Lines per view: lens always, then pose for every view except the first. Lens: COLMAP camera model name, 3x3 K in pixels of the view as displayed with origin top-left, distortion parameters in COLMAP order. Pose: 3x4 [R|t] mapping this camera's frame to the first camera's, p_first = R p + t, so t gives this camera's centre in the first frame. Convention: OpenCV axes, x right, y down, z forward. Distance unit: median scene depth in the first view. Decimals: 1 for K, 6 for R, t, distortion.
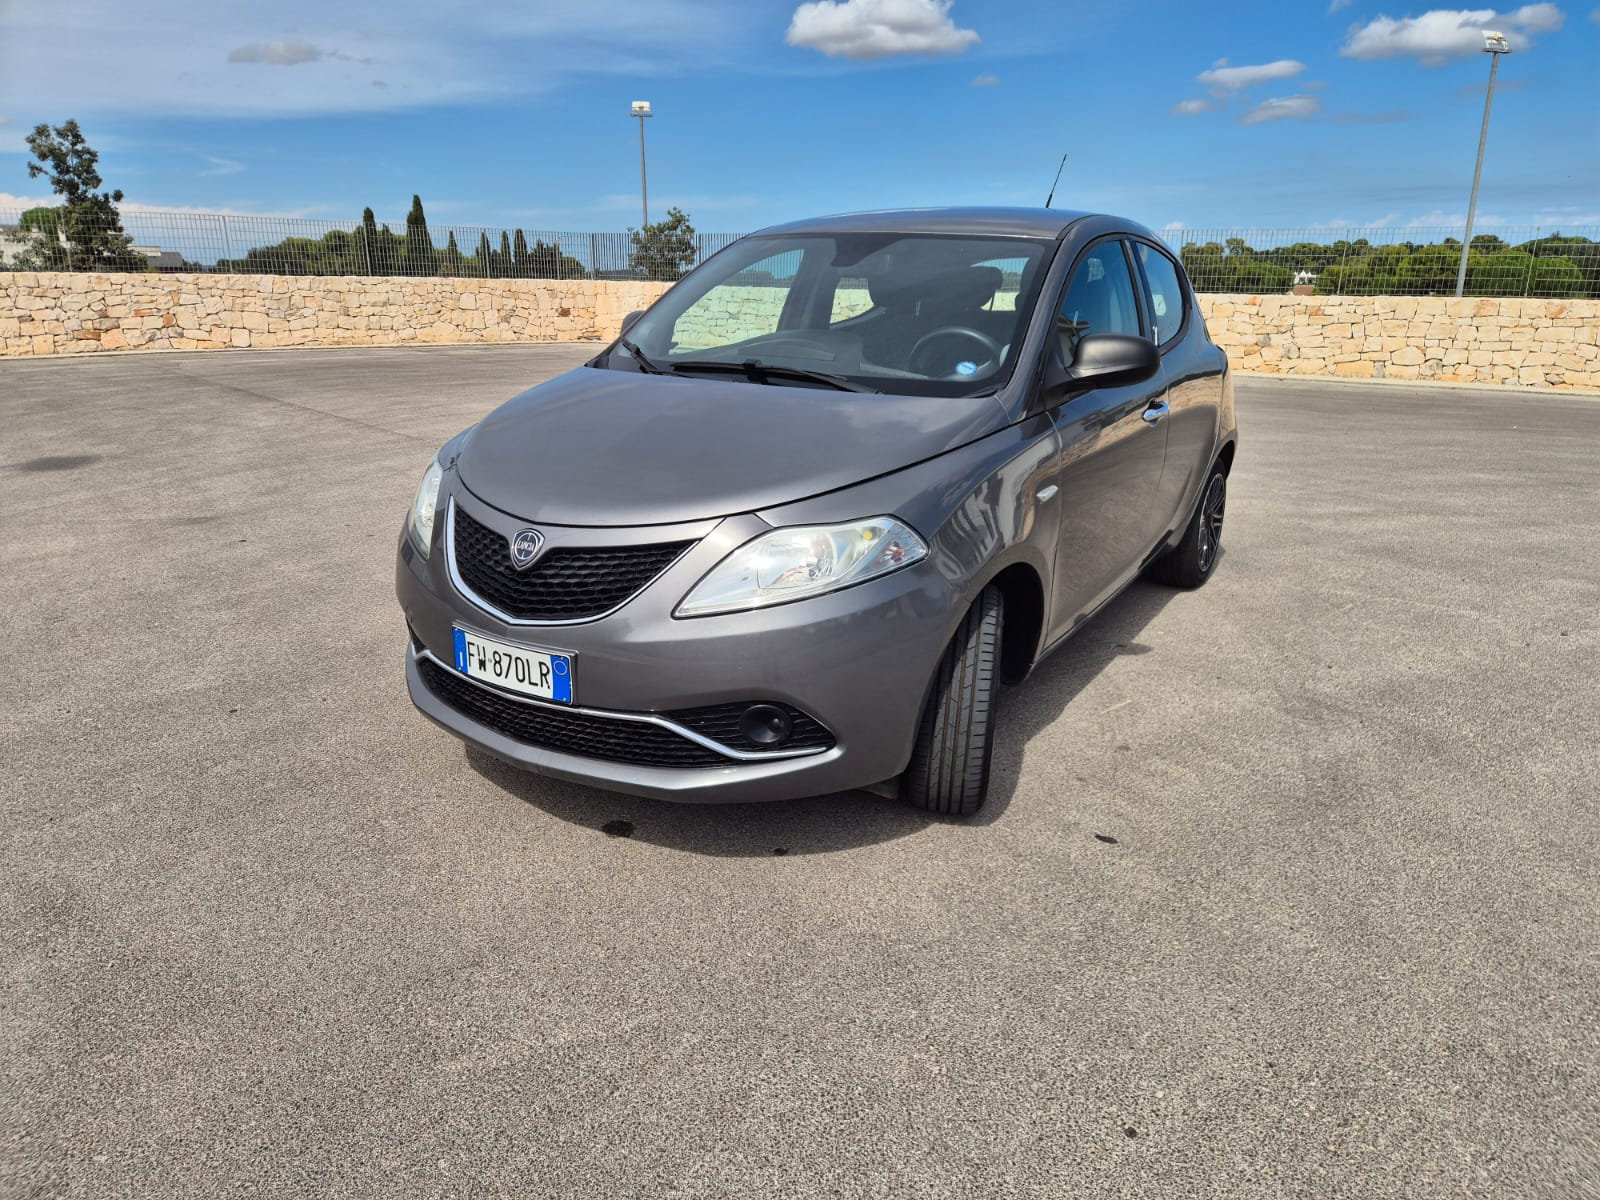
lens RADIAL K [[1059.7, 0, 797.0], [0, 1059.7, 600.9], [0, 0, 1]] dist [0.072775, -0.058168]
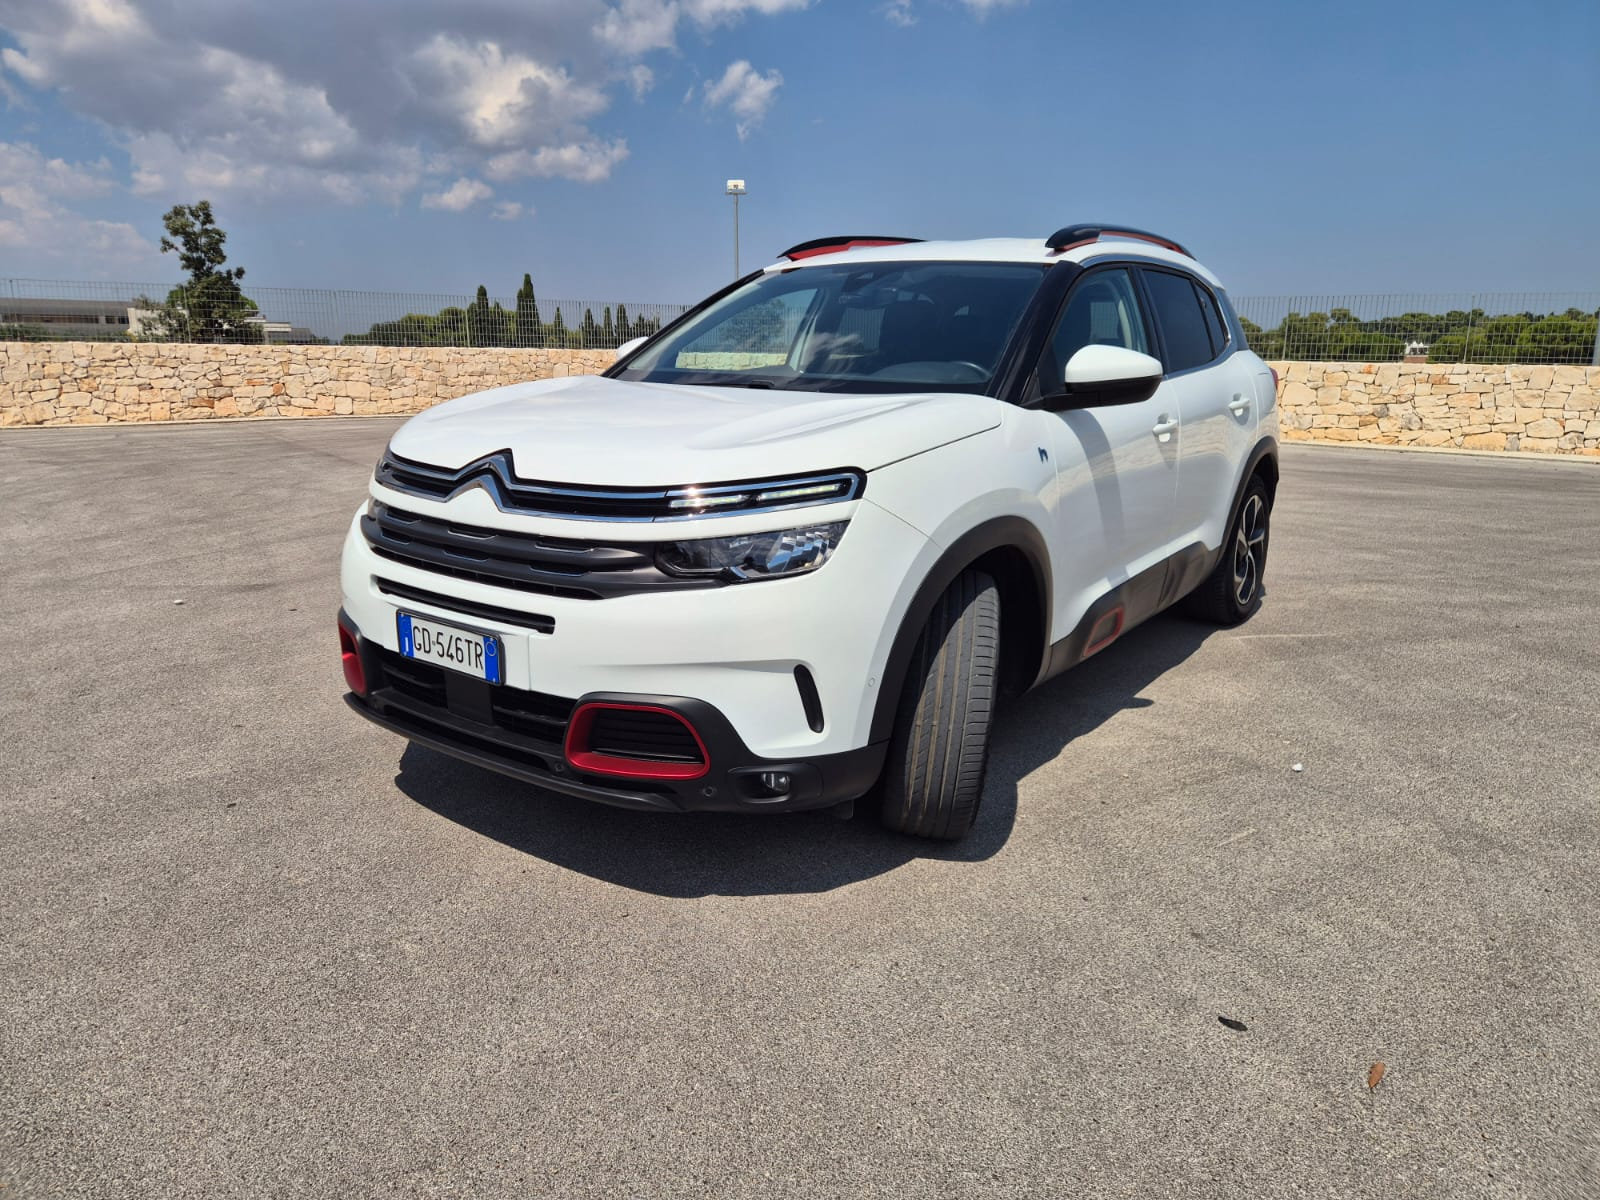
lens RADIAL K [[1059.7, 0, 788.5], [0, 1059.7, 593.0], [0, 0, 1]] dist [0.072775, -0.058168]
pose [[0.995858, 0.019173, -0.088882, 0.010449], [-0.025253, 0.997380, -0.067796, -0.012836], [0.087349, 0.069760, 0.993732, 0.060417]]
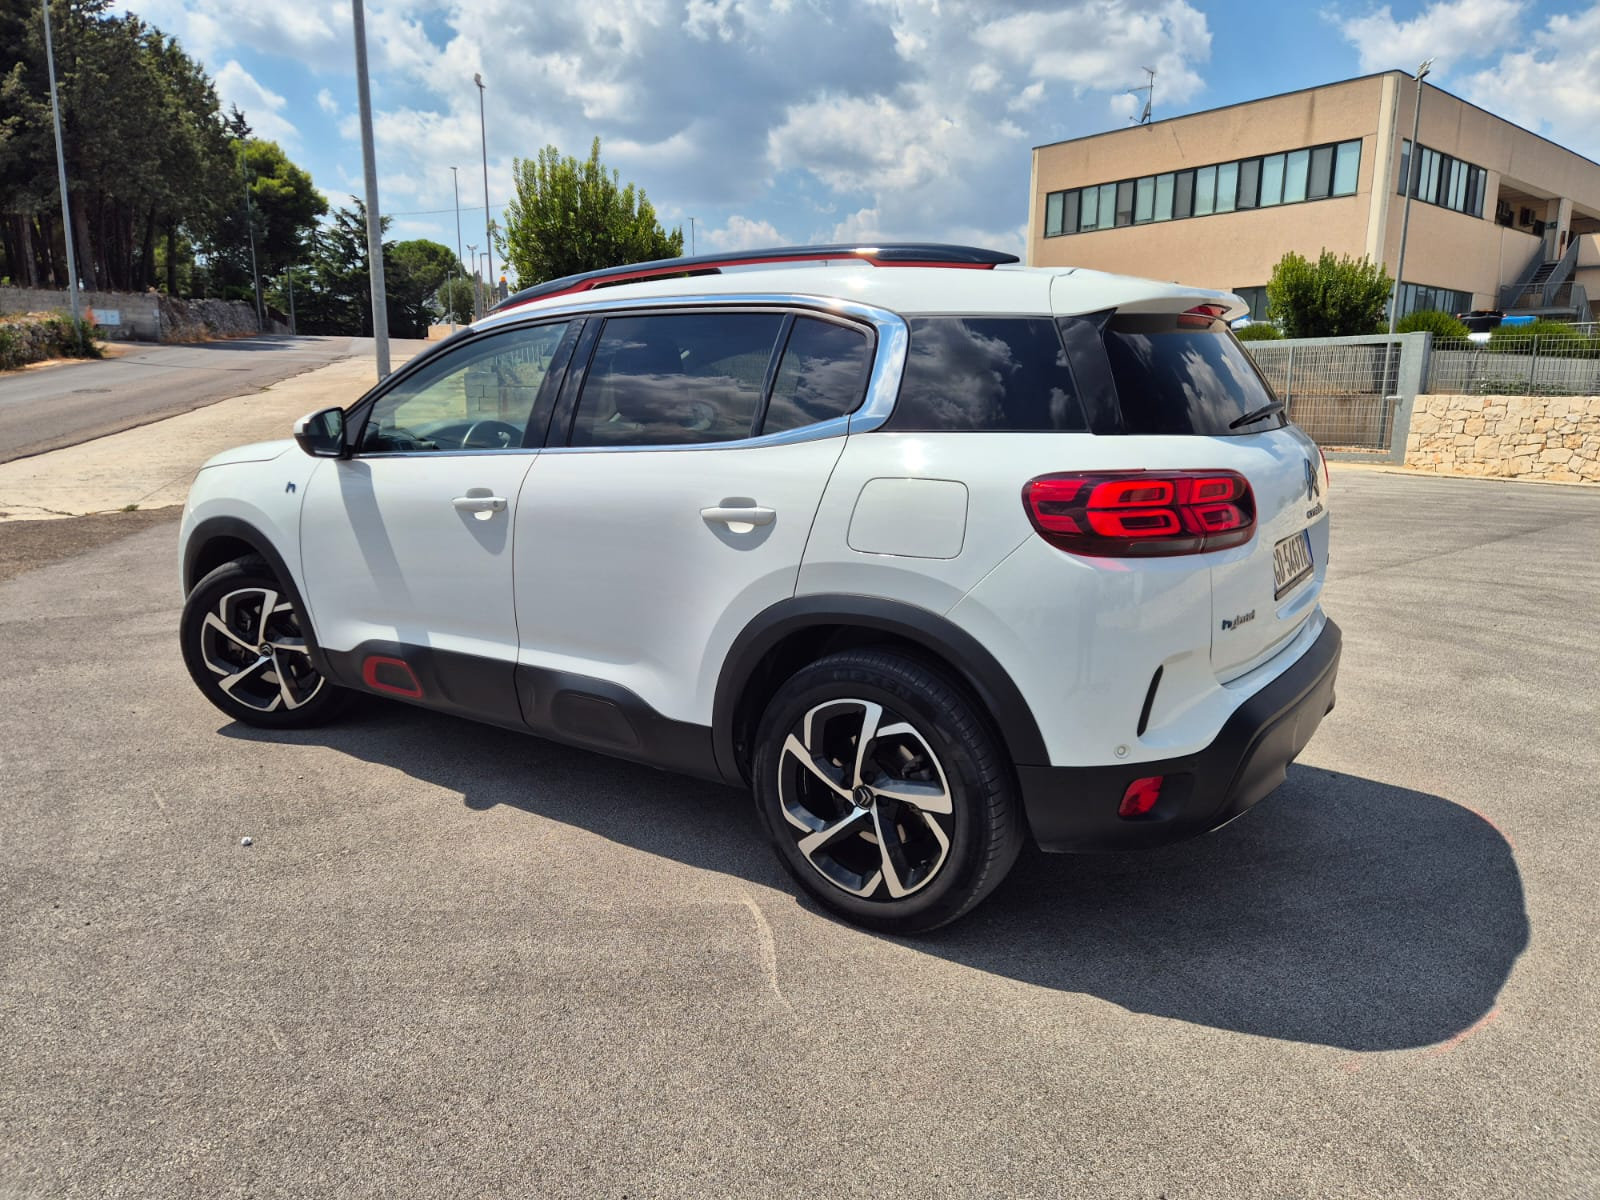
lens RADIAL K [[1059.7, 0, 786.9], [0, 1059.7, 594.7], [0, 0, 1]] dist [0.072775, -0.058168]
pose [[-0.067972, 0.184388, -0.980500, 0.588562], [-0.295667, 0.934903, 0.196310, -0.223912], [0.952870, 0.303245, -0.009030, 0.724710]]
